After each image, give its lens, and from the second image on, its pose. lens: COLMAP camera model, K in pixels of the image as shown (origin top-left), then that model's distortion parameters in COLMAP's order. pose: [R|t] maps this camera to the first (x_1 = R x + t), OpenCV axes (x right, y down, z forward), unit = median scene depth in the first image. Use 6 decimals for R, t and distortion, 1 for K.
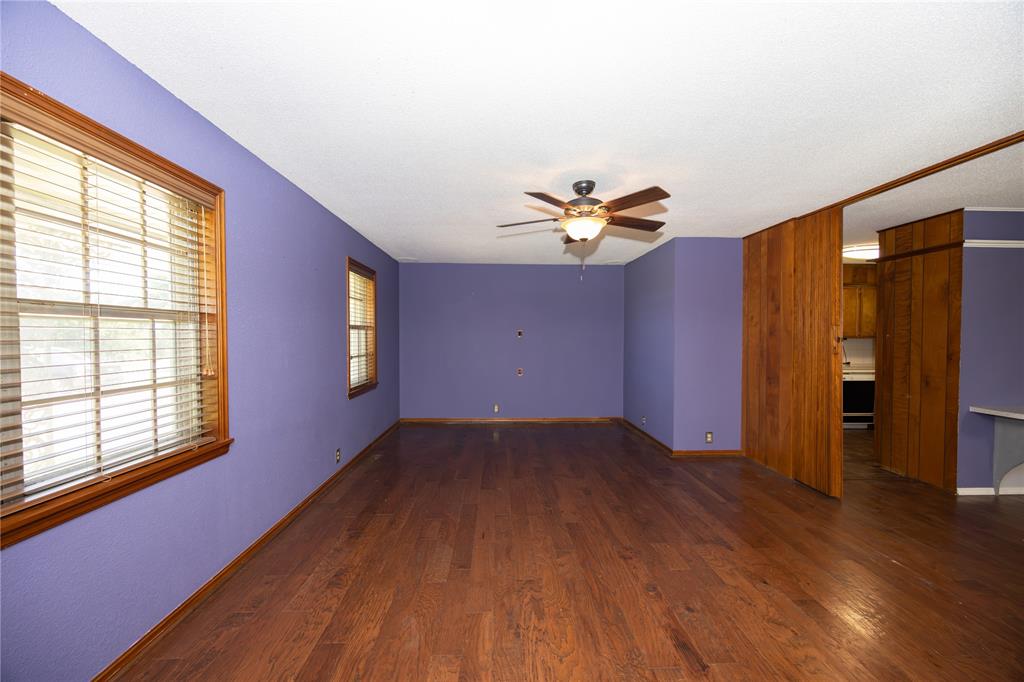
lens RADIAL K [[382.6, 0, 512.0], [0, 382.6, 341.0], [0, 0, 1]] dist [-0.004467, -0.000198]
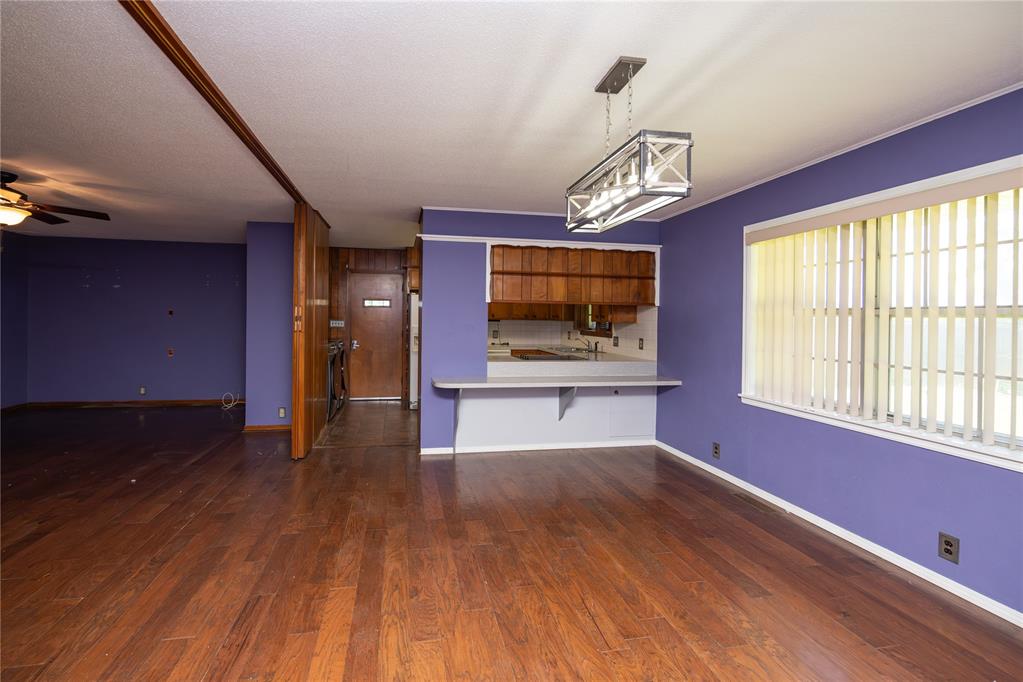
lens RADIAL K [[431.2, 0, 473.7], [0, 431.2, 320.8], [0, 0, 1]] dist [-0.002747, 0.000217]
pose [[0.991220, 0.007448, 0.132010, 1.165208], [-0.006634, 0.999956, -0.006605, 0.006135], [-0.132053, 0.005672, 0.991226, -0.325908]]
